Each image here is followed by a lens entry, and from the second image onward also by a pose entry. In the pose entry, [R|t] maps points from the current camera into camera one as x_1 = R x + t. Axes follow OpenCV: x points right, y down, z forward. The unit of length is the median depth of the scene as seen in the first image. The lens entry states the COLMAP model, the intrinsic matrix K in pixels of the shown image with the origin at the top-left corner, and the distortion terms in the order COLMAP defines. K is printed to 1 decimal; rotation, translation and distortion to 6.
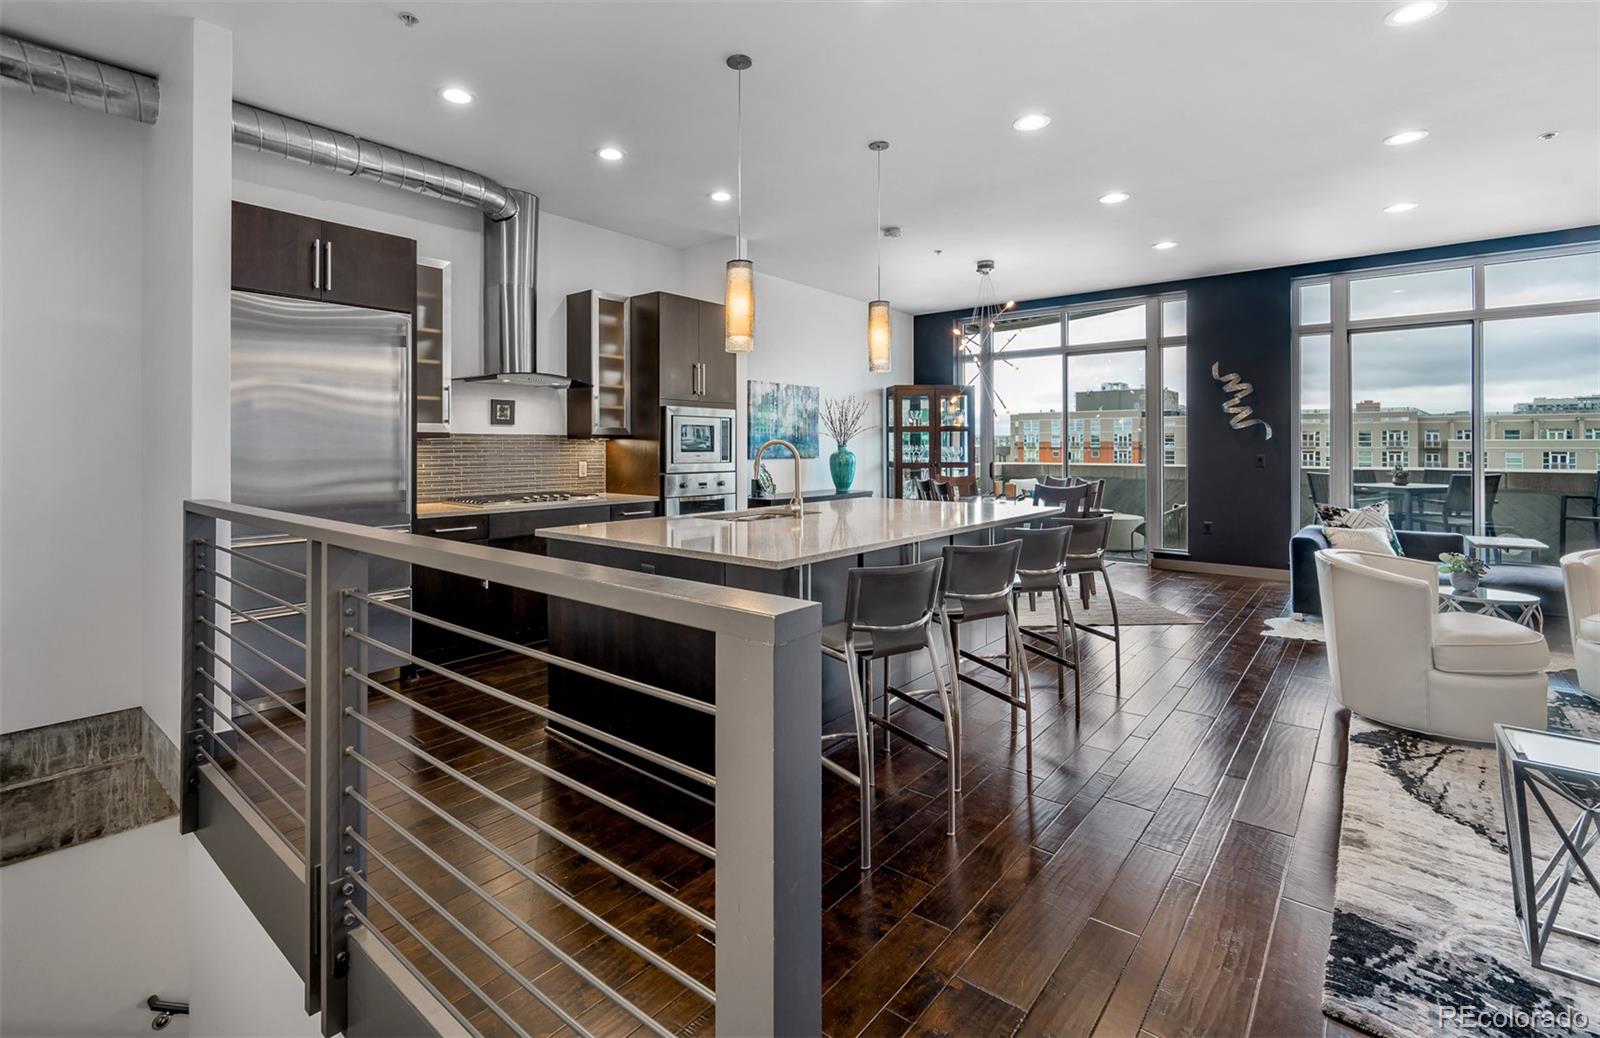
lens RADIAL K [[741.7, 0, 750.1], [0, 741.7, 441.6], [0, 0, 1]] dist [0.002267, 0.000976]
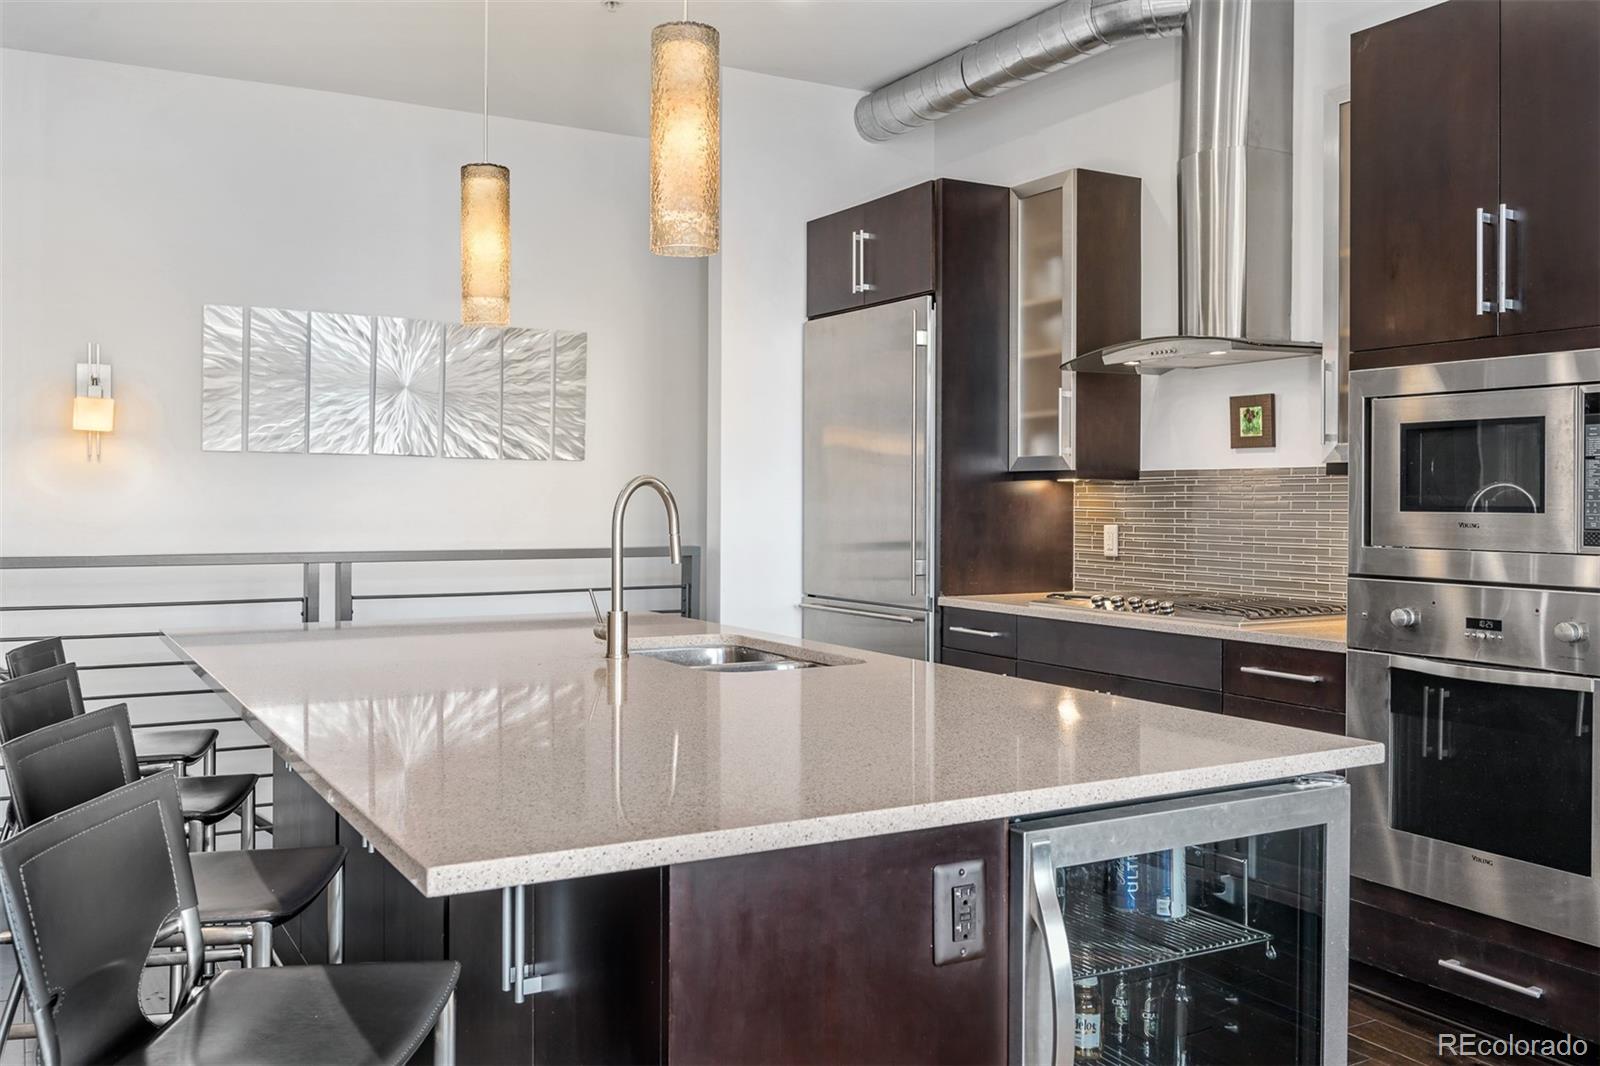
lens RADIAL K [[1392.4, 0, 805.7], [0, 1392.4, 531.6], [0, 0, 1]] dist [-0.013522, -0.004301]
pose [[-0.324753, 0.023276, -0.945513, 0.529788], [0.004313, 0.999723, 0.023129, 0.007485], [0.945789, 0.003434, -0.324763, 0.912304]]
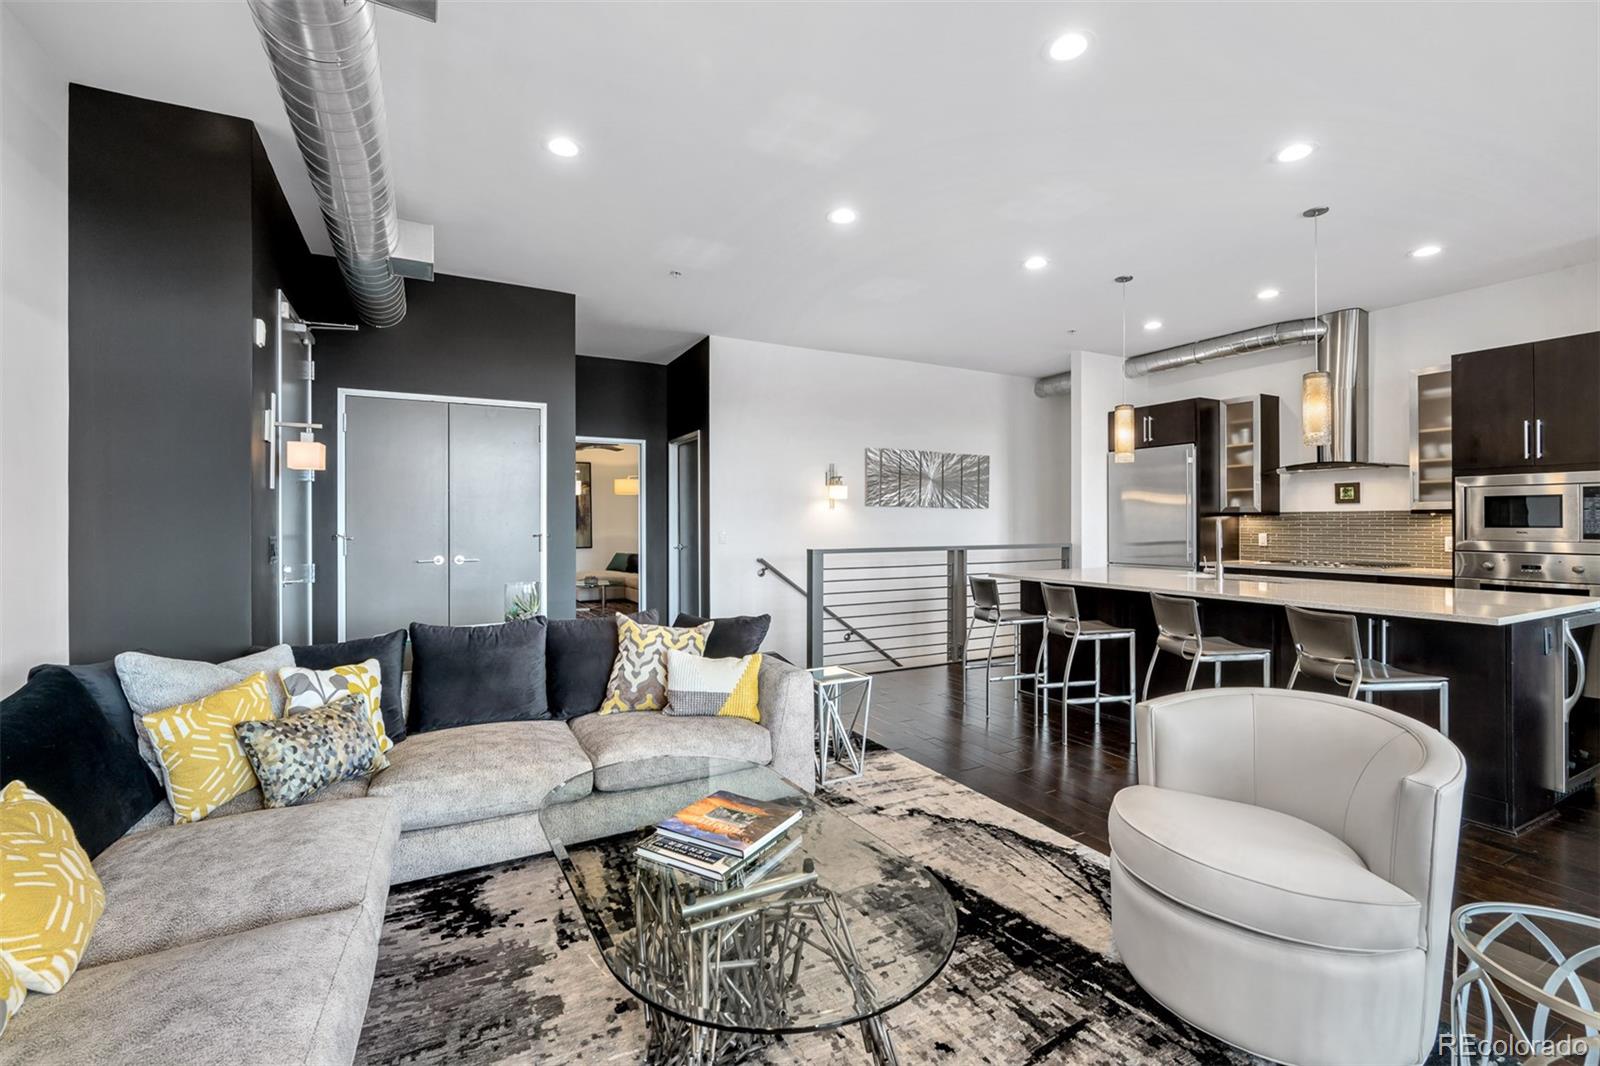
lens RADIAL K [[686.7, 0, 802.7], [0, 686.7, 528.4], [0, 0, 1]] dist [-0.002878, -0.000272]
pose [[-0.356123, 0.008807, -0.934398, 0.920395], [0.009547, 0.999938, 0.005786, 0.002674], [0.934390, -0.006860, -0.356185, 0.508693]]
